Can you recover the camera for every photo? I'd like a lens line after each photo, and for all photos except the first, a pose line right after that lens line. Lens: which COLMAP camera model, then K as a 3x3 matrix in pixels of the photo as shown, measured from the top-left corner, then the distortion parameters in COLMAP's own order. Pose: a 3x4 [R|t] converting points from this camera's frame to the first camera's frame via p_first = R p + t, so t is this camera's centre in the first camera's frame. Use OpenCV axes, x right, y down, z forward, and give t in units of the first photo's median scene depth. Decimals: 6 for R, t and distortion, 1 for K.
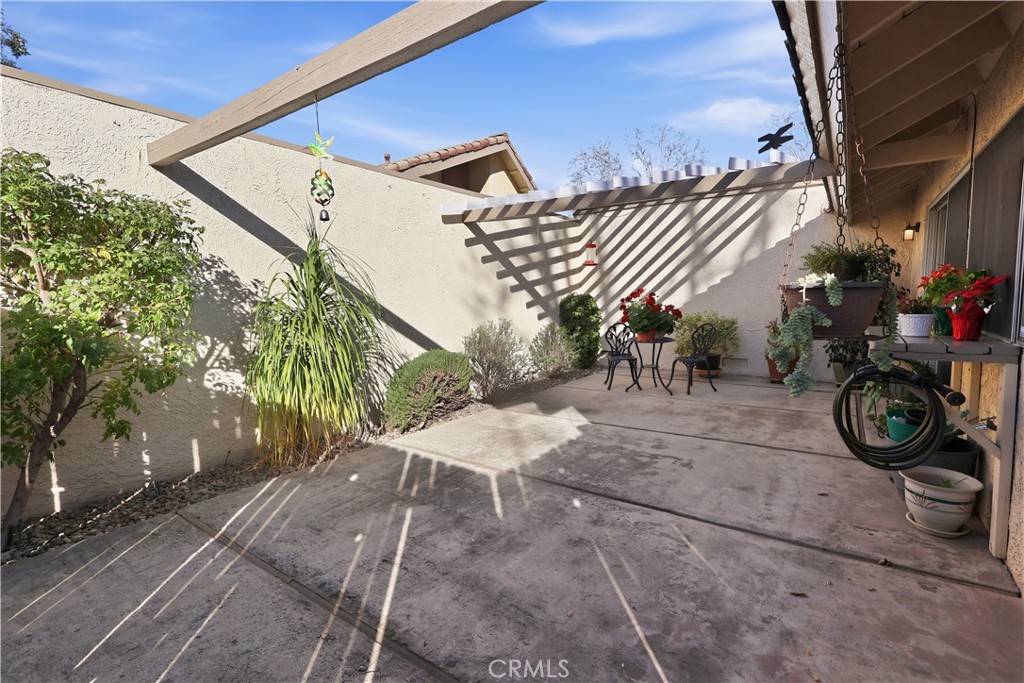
lens RADIAL K [[472.1, 0, 510.0], [0, 472.1, 342.0], [0, 0, 1]] dist [-0.005667, 0.000508]
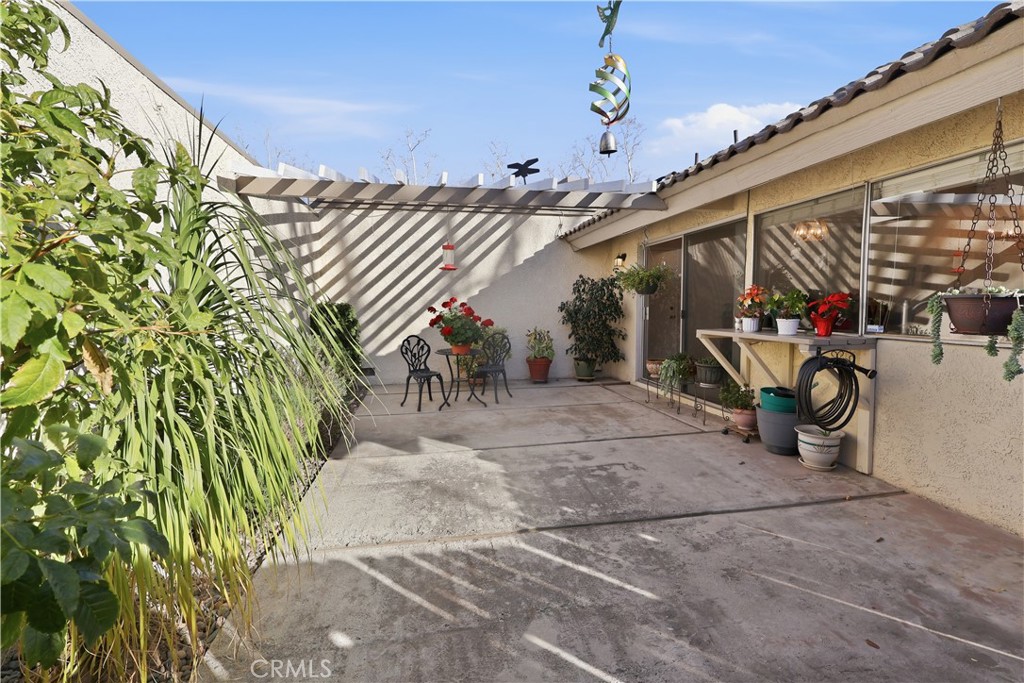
lens RADIAL K [[472.1, 0, 512.2], [0, 472.1, 340.2], [0, 0, 1]] dist [-0.005667, 0.000508]
pose [[0.689985, -0.040668, 0.722681, -0.282514], [0.062314, 0.998051, -0.003331, -0.016204], [-0.721137, 0.047332, 0.691174, 0.240389]]
